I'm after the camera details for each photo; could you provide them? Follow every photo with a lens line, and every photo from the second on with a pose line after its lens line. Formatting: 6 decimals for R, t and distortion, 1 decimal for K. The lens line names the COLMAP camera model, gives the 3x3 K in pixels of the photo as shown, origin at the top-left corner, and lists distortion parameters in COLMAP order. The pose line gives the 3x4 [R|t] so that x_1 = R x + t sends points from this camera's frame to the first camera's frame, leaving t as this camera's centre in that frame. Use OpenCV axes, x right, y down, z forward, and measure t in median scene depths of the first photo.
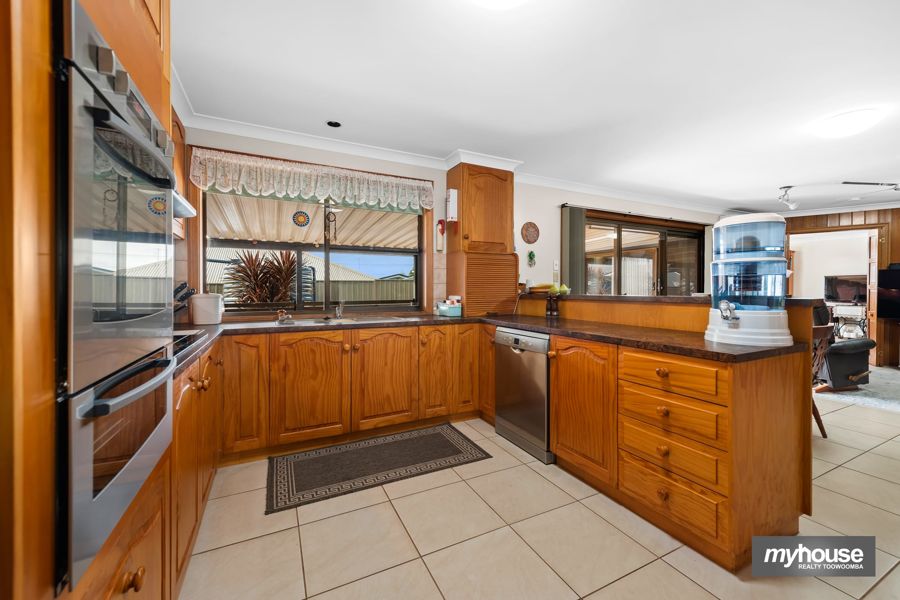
lens RADIAL K [[359.6, 0, 450.6], [0, 359.6, 293.9], [0, 0, 1]] dist [-0.001432, -0.000825]
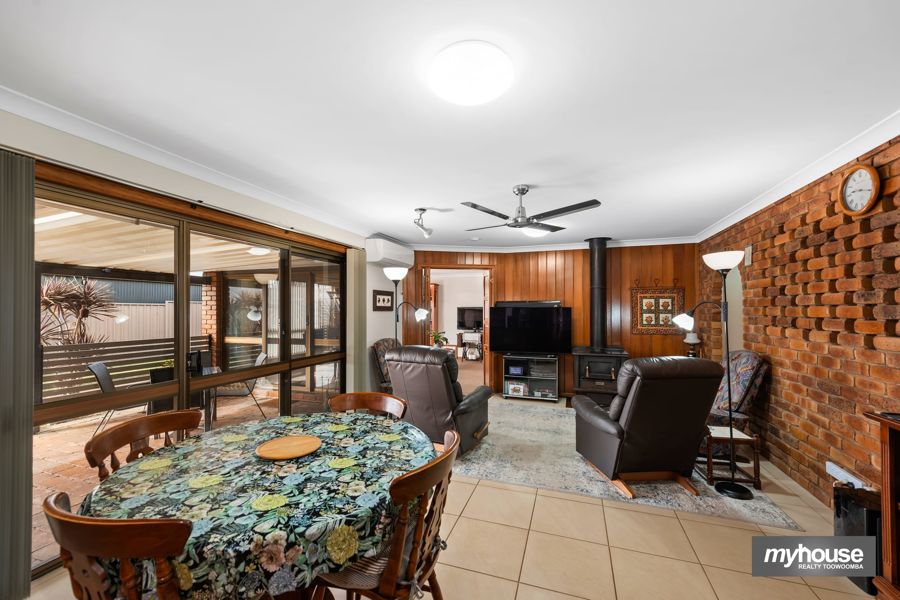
lens RADIAL K [[359.6, 0, 446.8], [0, 359.6, 306.4], [0, 0, 1]] dist [-0.001432, -0.000825]
pose [[0.716555, 0.011436, 0.697436, 0.317386], [0.004827, 0.999760, -0.021352, -0.044391], [-0.697513, 0.018666, 0.716329, 0.290641]]
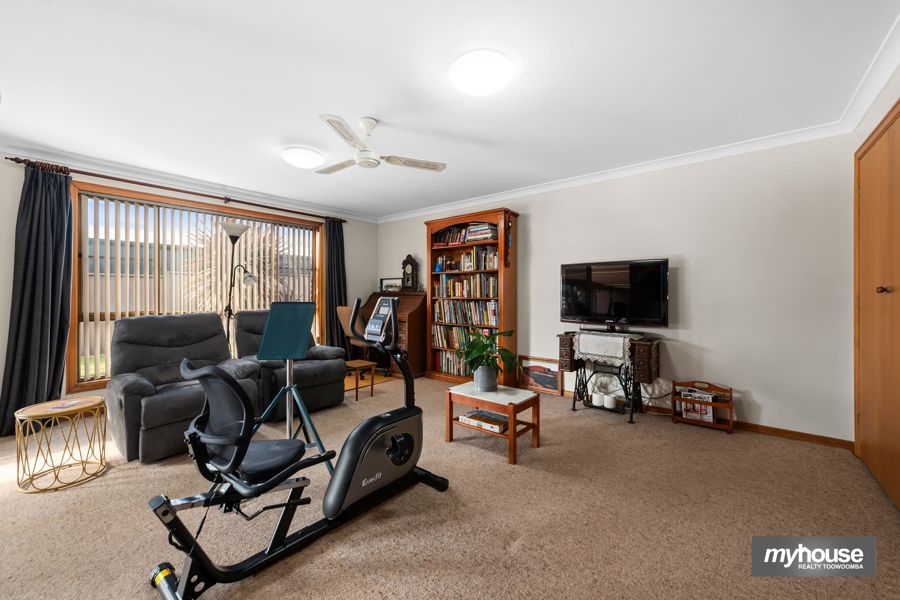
lens RADIAL K [[359.6, 0, 452.5], [0, 359.6, 294.7], [0, 0, 1]] dist [-0.001432, -0.000825]
pose [[0.909357, 0.005193, 0.415984, 1.166037], [0.000487, 0.999908, -0.013546, -0.008960], [-0.416017, 0.012520, 0.909271, 1.032234]]
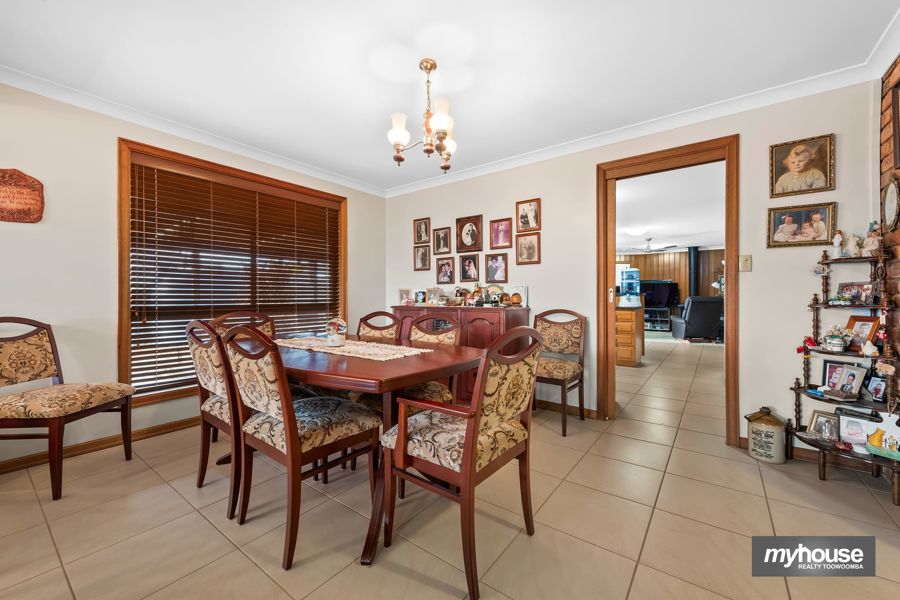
lens RADIAL K [[359.6, 0, 453.6], [0, 359.6, 297.4], [0, 0, 1]] dist [-0.001432, -0.000825]
pose [[0.886450, -0.003858, 0.462808, -0.668922], [0.007924, 0.999945, -0.006841, 0.018831], [-0.462757, 0.009732, 0.886432, -0.369386]]
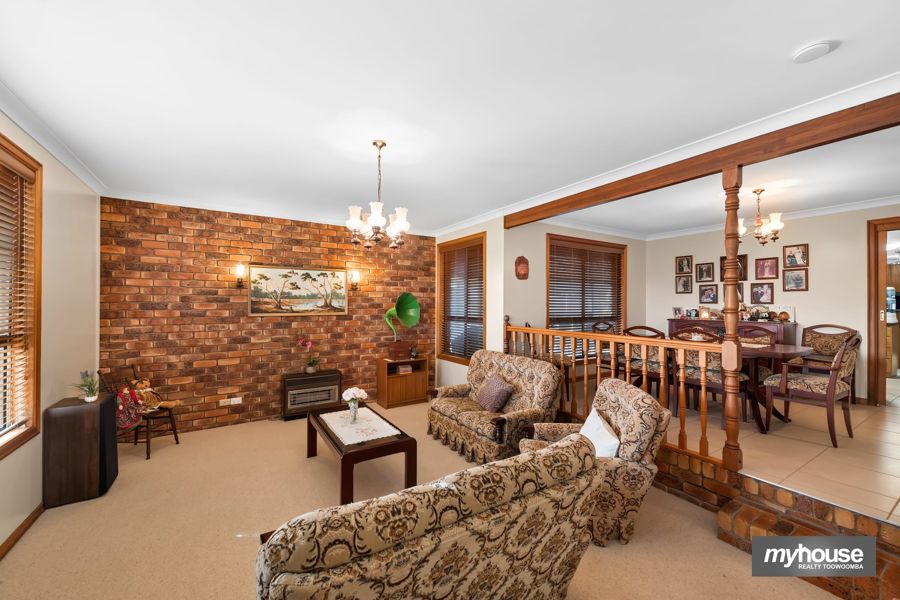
lens RADIAL K [[359.6, 0, 448.7], [0, 359.6, 302.0], [0, 0, 1]] dist [-0.001432, -0.000825]
pose [[0.996066, 0.005891, 0.088416, -1.093429], [-0.003998, 0.999759, -0.021564, 0.007899], [-0.088522, 0.021126, 0.995850, -0.615158]]
